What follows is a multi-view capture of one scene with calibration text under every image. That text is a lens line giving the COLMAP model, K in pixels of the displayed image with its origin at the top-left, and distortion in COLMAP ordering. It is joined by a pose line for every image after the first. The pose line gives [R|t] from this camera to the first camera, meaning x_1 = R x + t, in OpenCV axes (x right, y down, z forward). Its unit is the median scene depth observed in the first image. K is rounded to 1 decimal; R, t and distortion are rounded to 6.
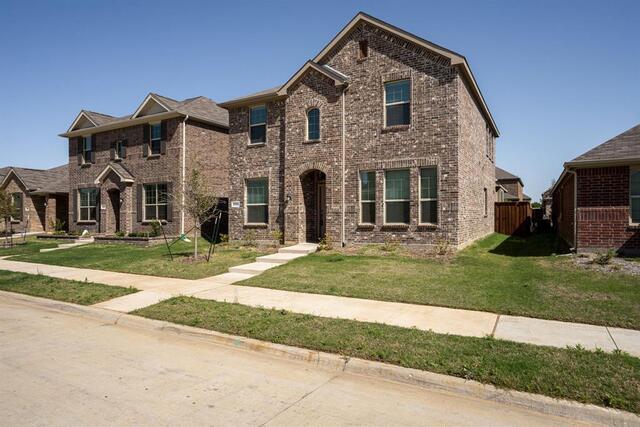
lens RADIAL K [[381.1, 0, 320.5], [0, 381.1, 216.0], [0, 0, 1]] dist [-0.033090, -0.000062]
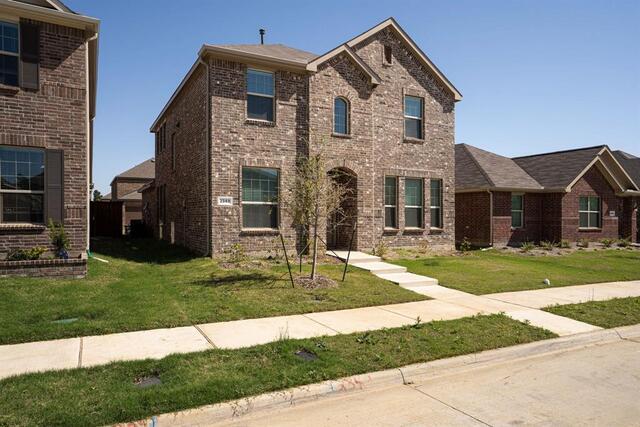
lens RADIAL K [[438.4, 0, 320.2], [0, 438.4, 213.9], [0, 0, 1]] dist [-0.006718, -0.001662]
pose [[0.541613, 0.019622, 0.840399, -0.935230], [-0.013408, 0.999802, -0.014703, 0.001765], [-0.840521, -0.003305, 0.541769, 0.509497]]
